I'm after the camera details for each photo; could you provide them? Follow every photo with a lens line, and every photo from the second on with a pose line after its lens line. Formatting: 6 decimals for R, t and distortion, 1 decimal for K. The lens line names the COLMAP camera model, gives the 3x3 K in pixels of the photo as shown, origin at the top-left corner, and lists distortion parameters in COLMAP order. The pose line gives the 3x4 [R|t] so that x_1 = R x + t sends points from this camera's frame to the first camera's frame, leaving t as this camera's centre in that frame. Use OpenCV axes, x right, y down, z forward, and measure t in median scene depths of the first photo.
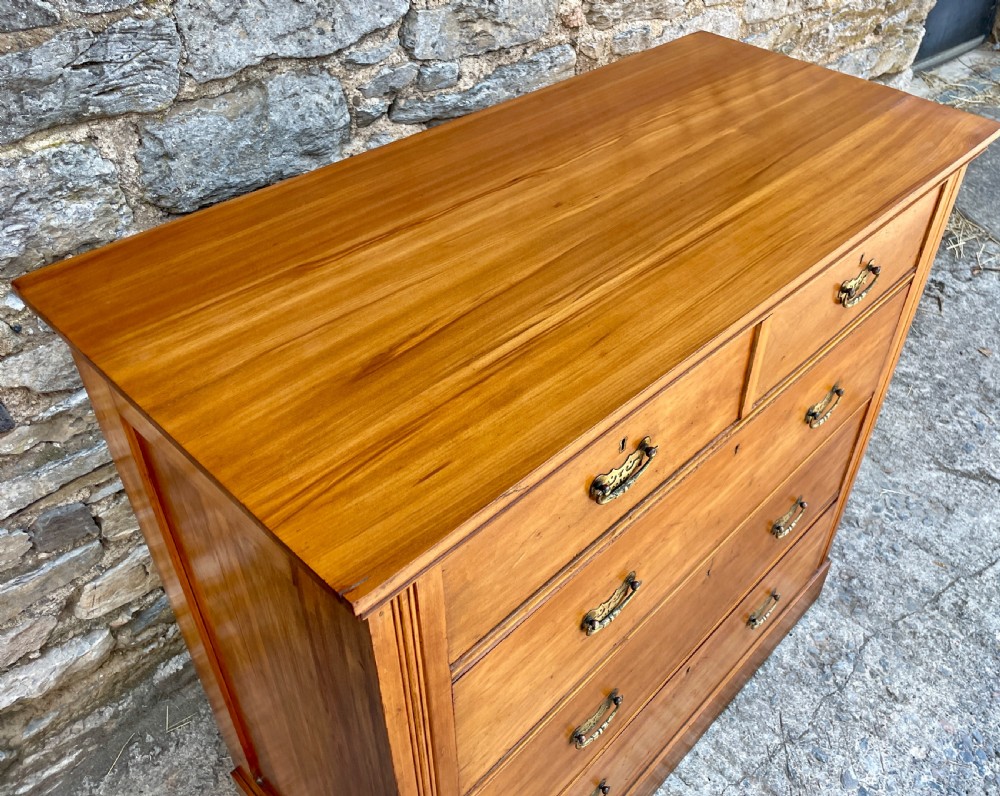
lens RADIAL K [[864.7, 0, 572.6], [0, 864.7, 367.7], [0, 0, 1]] dist [0.075720, -0.108997]
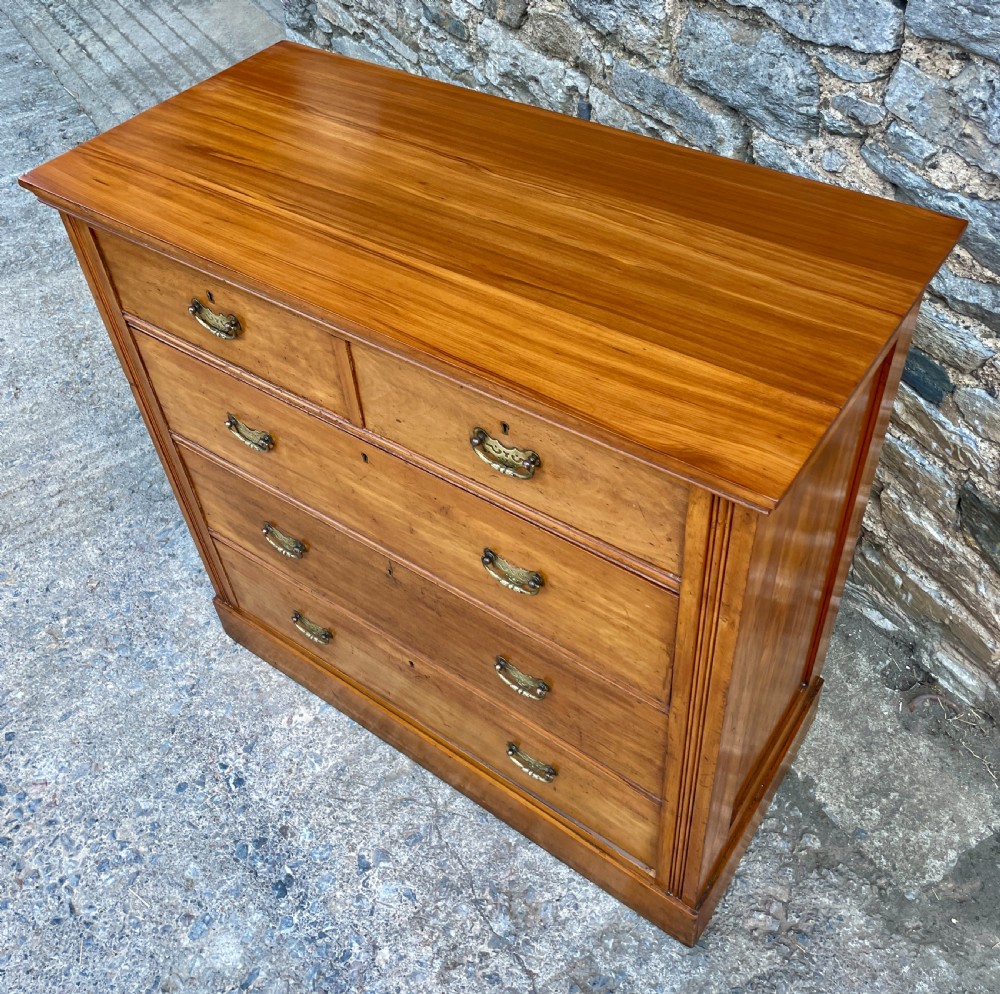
lens RADIAL K [[997.4, 0, 498.5], [0, 997.4, 412.5], [0, 0, 1]] dist [0.078759, -0.100703]
pose [[-0.275591, 0.626112, -0.729406, 0.944340], [-0.578770, 0.497766, 0.645952, -0.673915], [0.767512, 0.600177, 0.225195, 0.677205]]
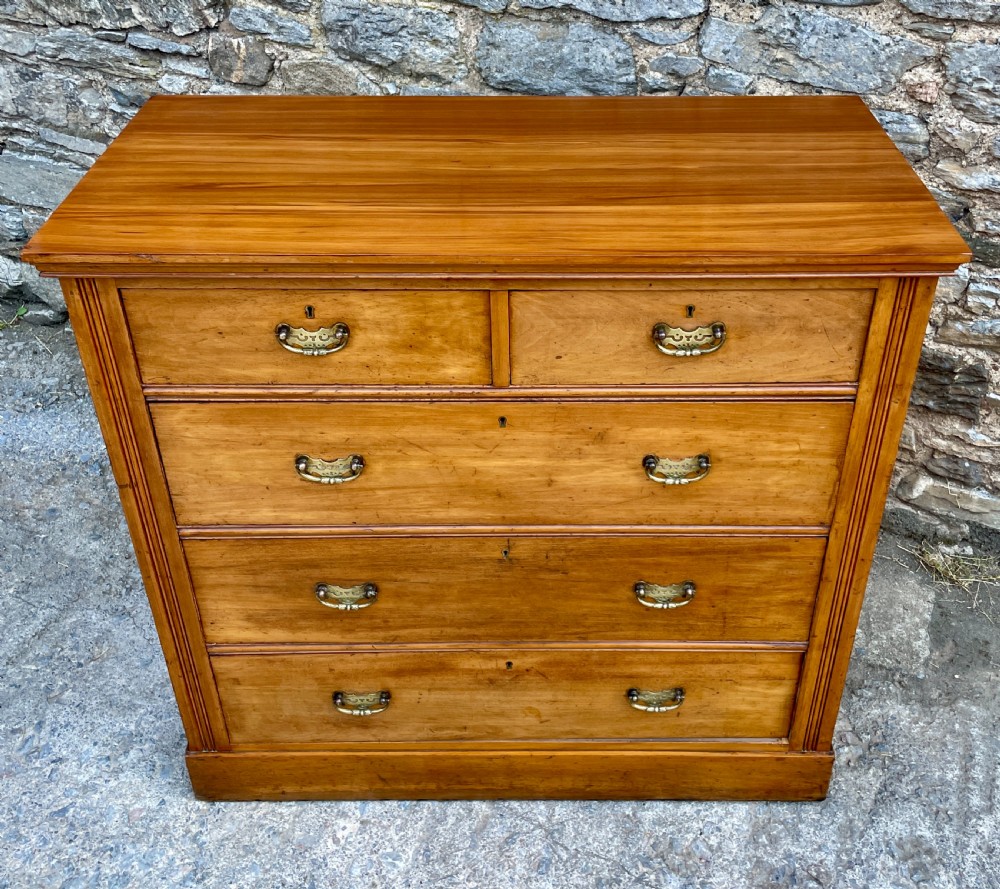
lens RADIAL K [[1052.1, 0, 531.0], [0, 1052.1, 343.6], [0, 0, 1]] dist [0.071272, -0.078549]
pose [[0.333826, 0.473842, -0.814883, 1.116363], [-0.587067, 0.780861, 0.213560, -0.233985], [0.737505, 0.407099, 0.538848, 0.245465]]
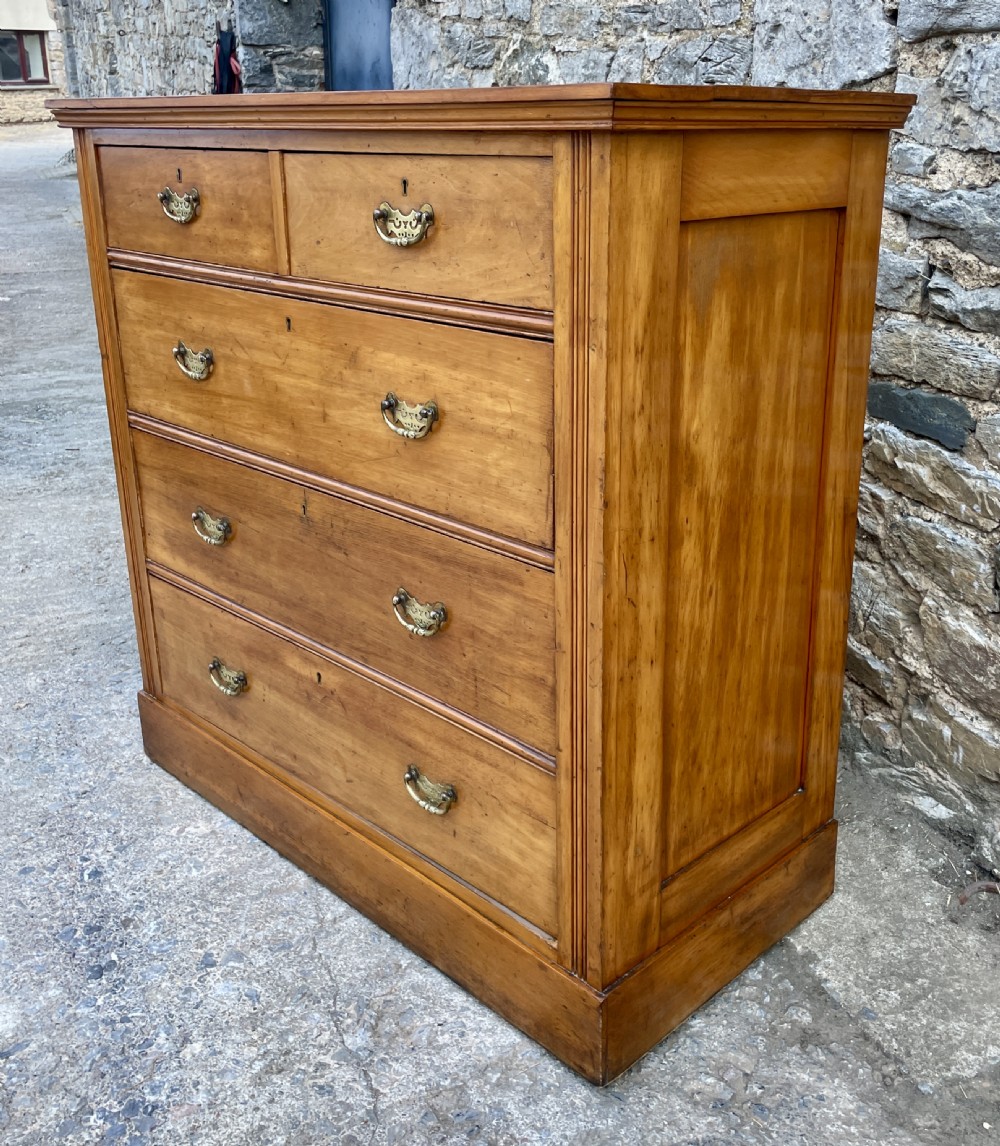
lens RADIAL K [[1153.3, 0, 555.9], [0, 1153.3, 523.1], [0, 0, 1]] dist [0.077799, -0.104371]
pose [[-0.415869, 0.241499, -0.876773, 1.176952], [-0.597165, 0.654610, 0.463552, -0.461976], [0.685891, 0.716355, -0.128017, 1.272109]]
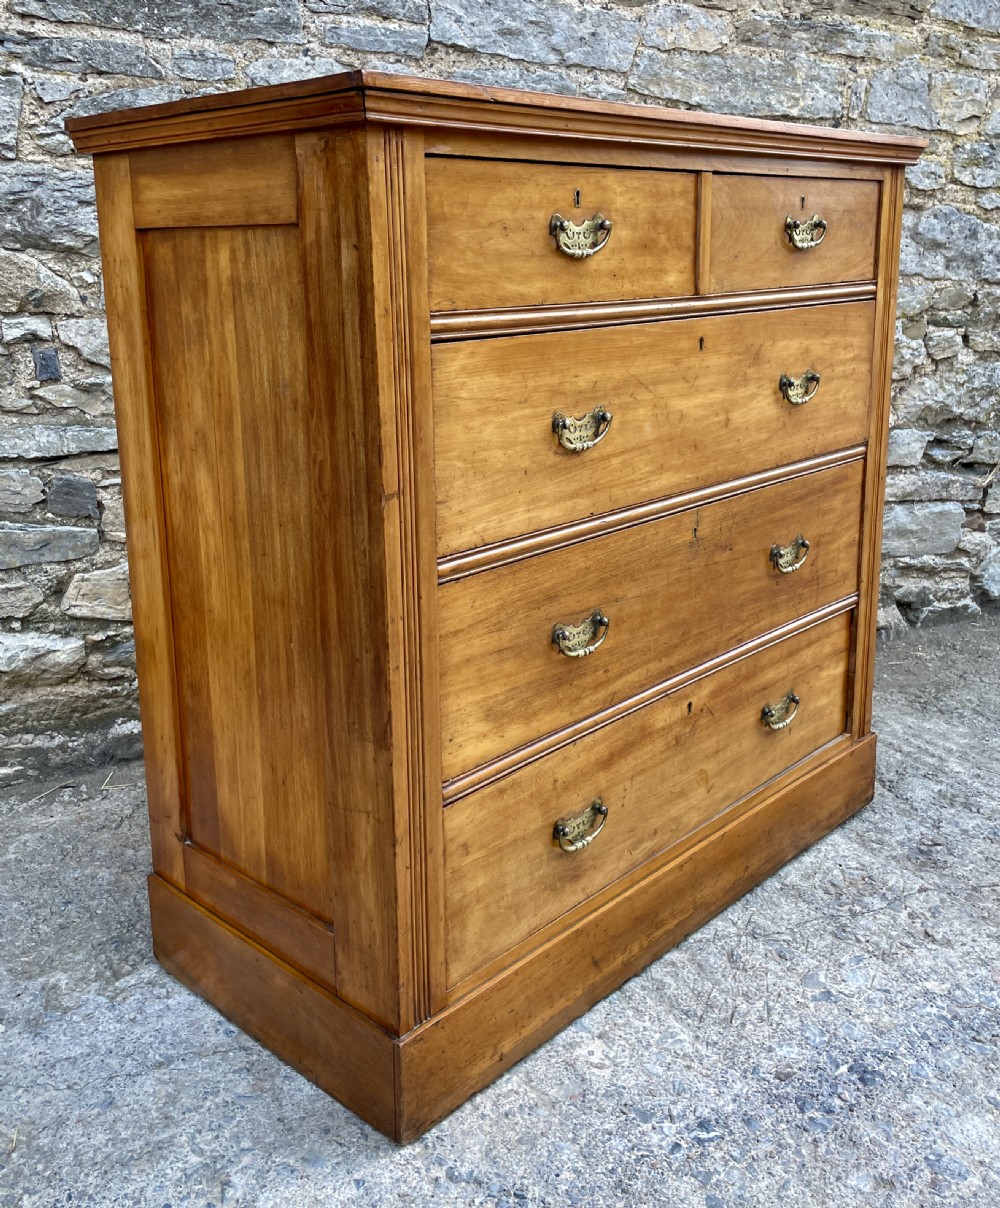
lens RADIAL K [[1162.1, 0, 486.0], [0, 1162.1, 527.5], [0, 0, 1]] dist [0.092687, -0.123692]
pose [[0.909444, 0.031264, -0.414650, 0.558444], [-0.214213, 0.889898, -0.402734, 0.711417], [0.356405, 0.455088, 0.816009, -0.064617]]
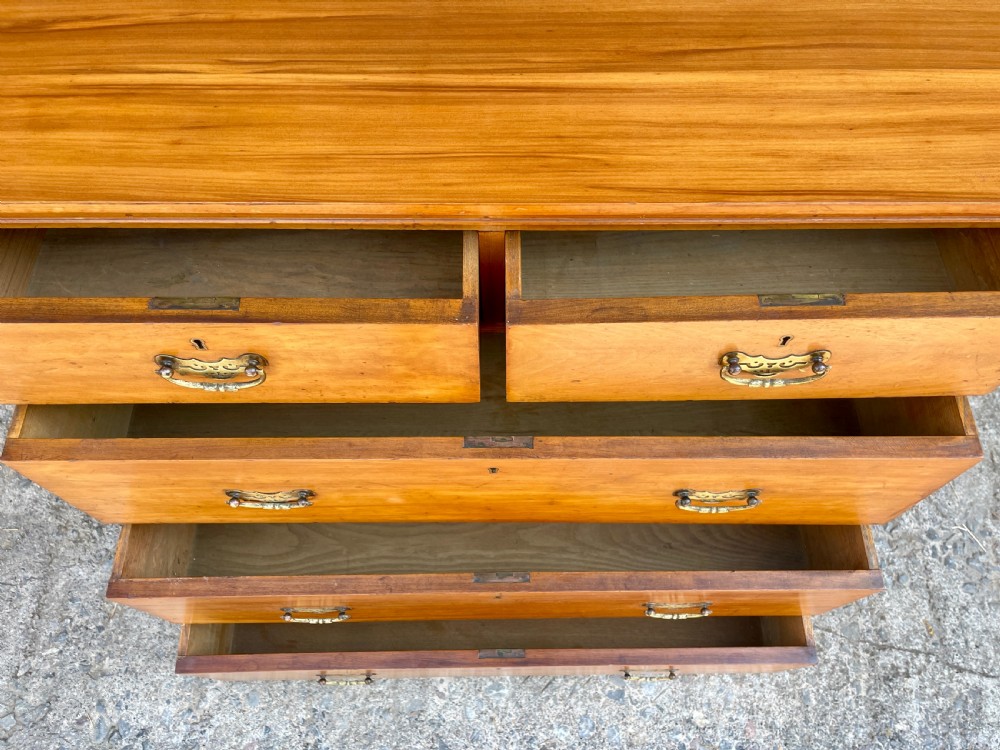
lens RADIAL K [[753.7, 0, 500.0], [0, 753.7, 375.0], [0, 0, 1]] dist [0.086399, -0.124052]
pose [[0.671968, 0.640892, -0.371101, 0.394903], [-0.443825, 0.749640, 0.490978, -0.207461], [0.592856, -0.165218, 0.788178, 0.327844]]
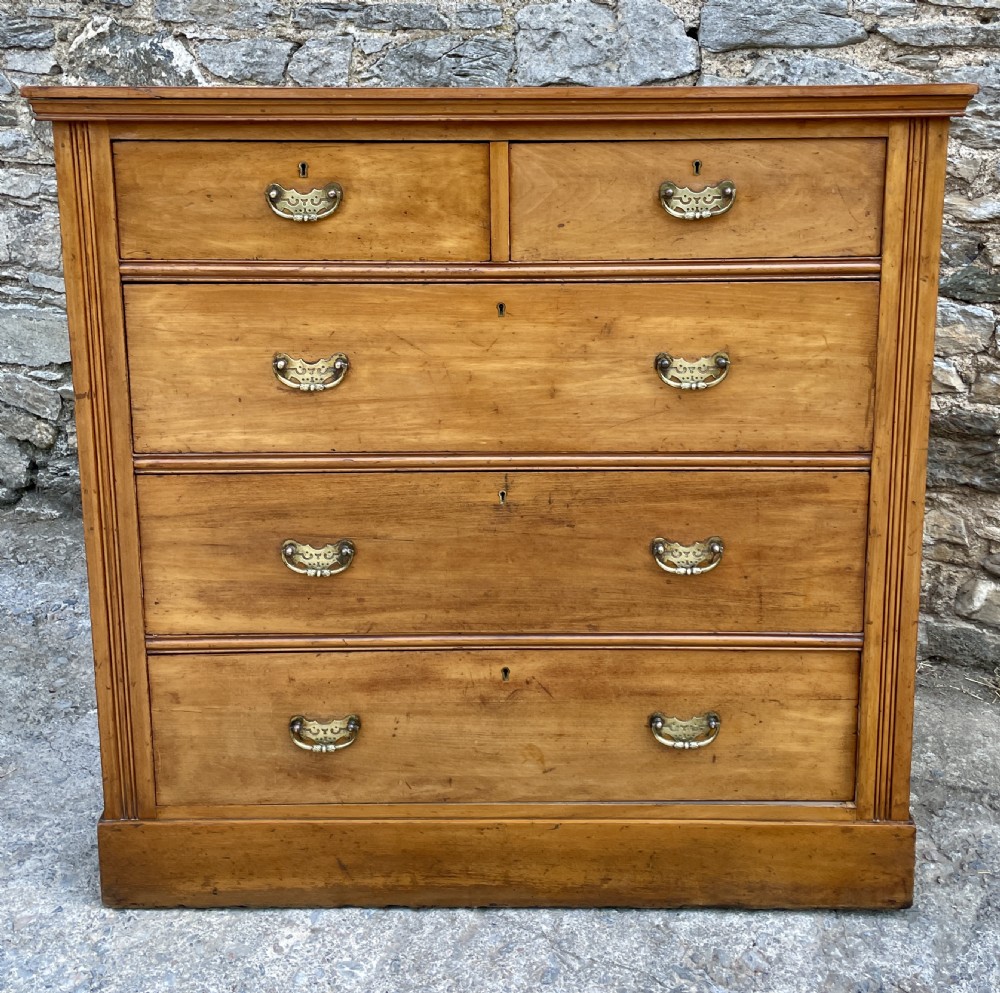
lens RADIAL K [[1135.1, 0, 514.8], [0, 1135.1, 333.8], [0, 0, 1]] dist [0.069159, -0.066239]
pose [[0.324976, 0.131712, -0.936505, 1.278506], [-0.587357, 0.804229, -0.090710, 0.177327], [0.741217, 0.579541, 0.338717, 0.491833]]
